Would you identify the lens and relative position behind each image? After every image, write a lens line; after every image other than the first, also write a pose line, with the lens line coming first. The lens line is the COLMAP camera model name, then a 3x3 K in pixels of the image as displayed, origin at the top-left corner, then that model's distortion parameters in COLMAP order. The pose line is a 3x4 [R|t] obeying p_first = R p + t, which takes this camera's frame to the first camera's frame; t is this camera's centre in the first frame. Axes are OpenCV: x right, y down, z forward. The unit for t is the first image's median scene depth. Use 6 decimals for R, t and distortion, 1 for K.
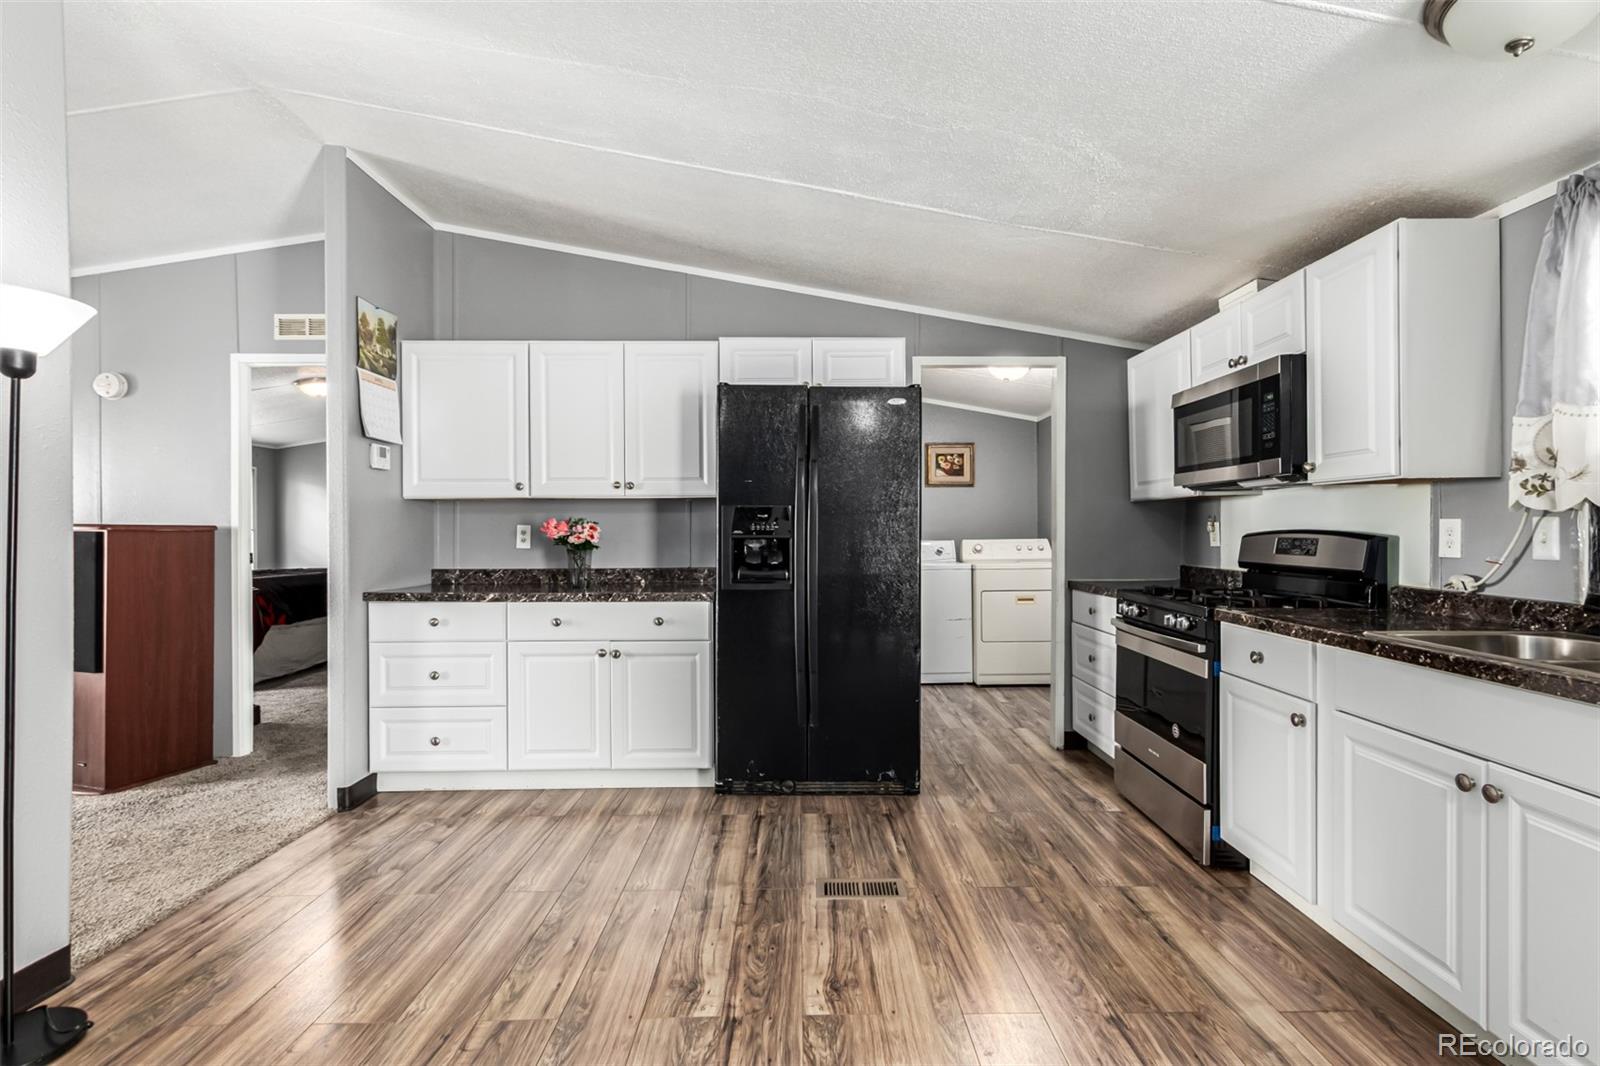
lens RADIAL K [[744.7, 0, 817.8], [0, 744.7, 532.1], [0, 0, 1]] dist [0.001819, 0.000494]
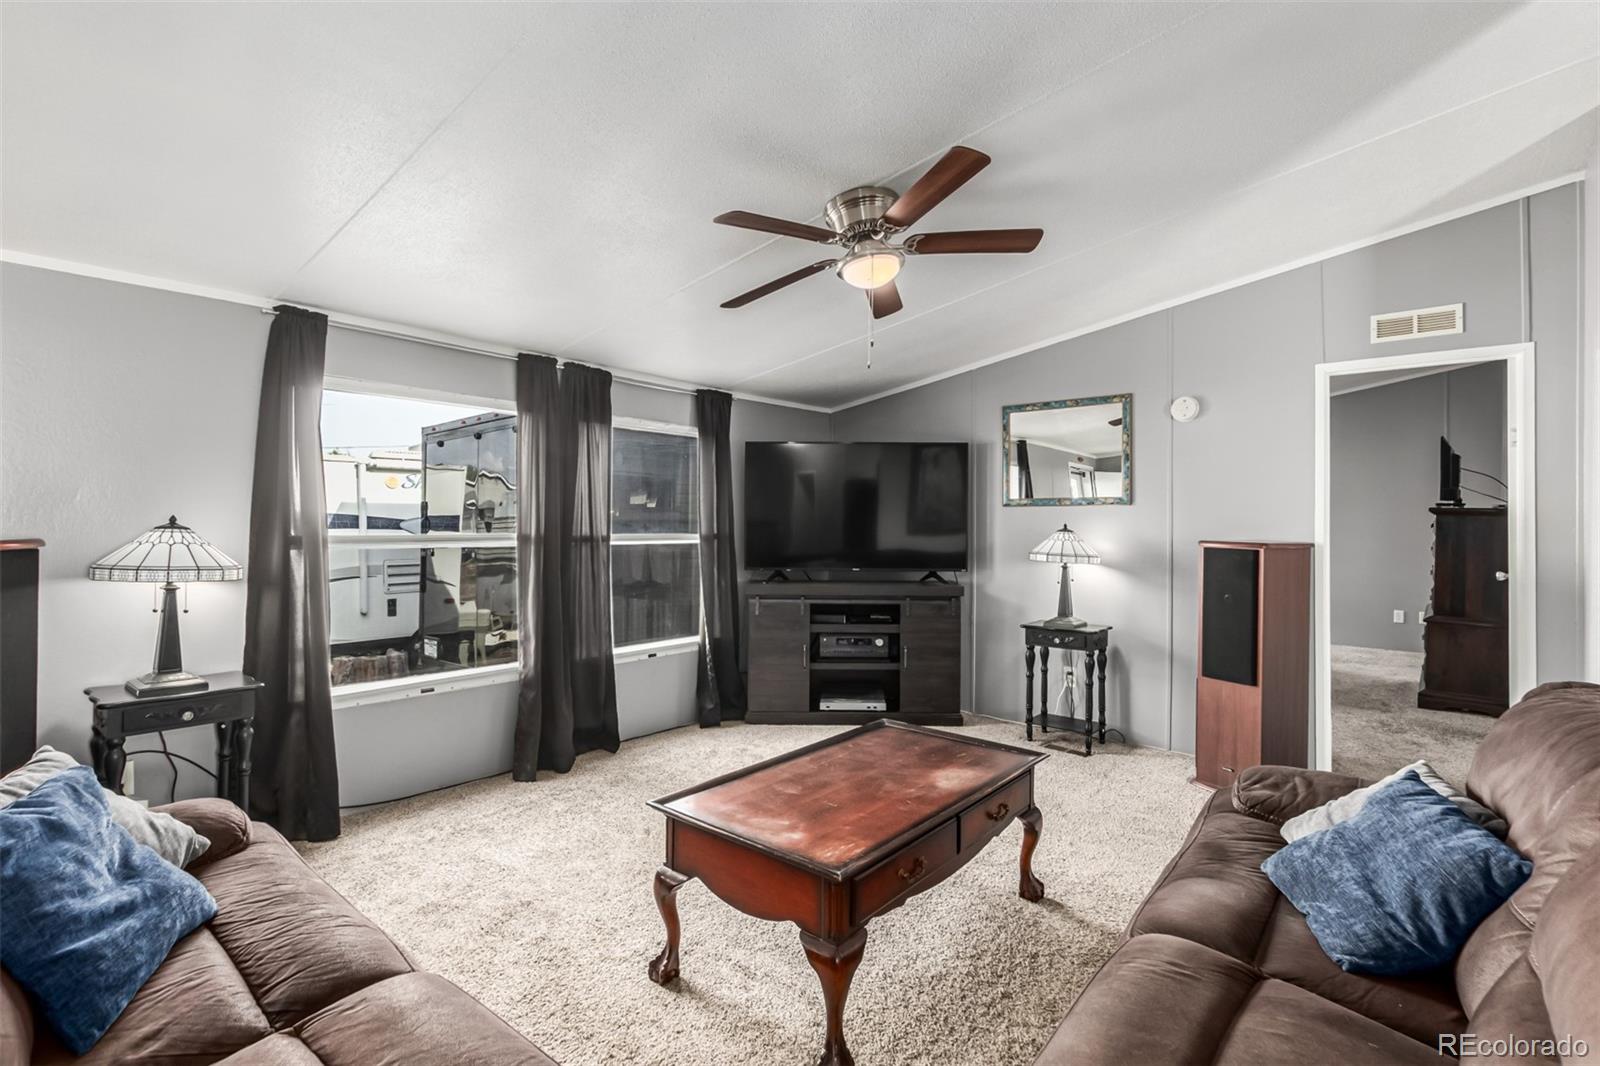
lens RADIAL K [[744.7, 0, 813.3], [0, 744.7, 524.6], [0, 0, 1]] dist [0.001819, 0.000494]
pose [[0.752225, 0.007879, -0.658859, -1.145307], [-0.006345, 0.999969, 0.004713, -0.057308], [0.658876, 0.000635, 0.752251, -0.290563]]
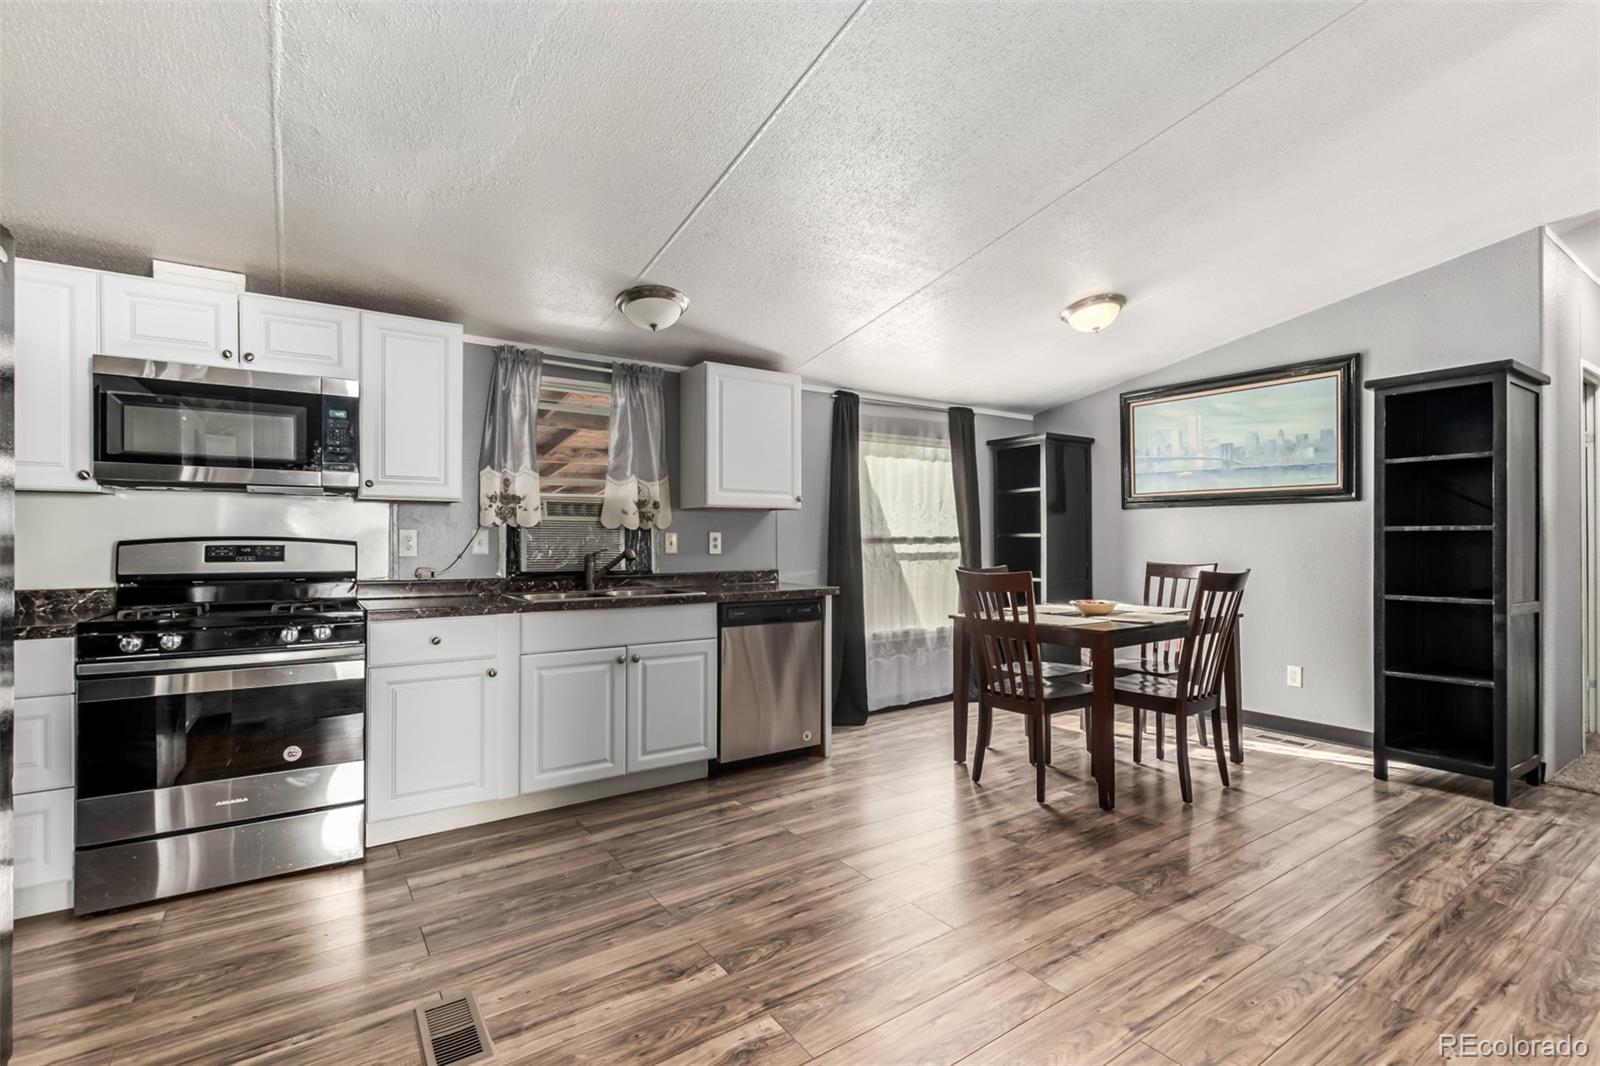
lens RADIAL K [[744.7, 0, 816.6], [0, 744.7, 536.3], [0, 0, 1]] dist [0.001819, 0.000494]
pose [[-0.556041, 0.006021, 0.831133, -0.841817], [0.005356, 0.999979, -0.003661, 0.004887], [-0.831138, 0.002416, -0.556061, 1.255140]]
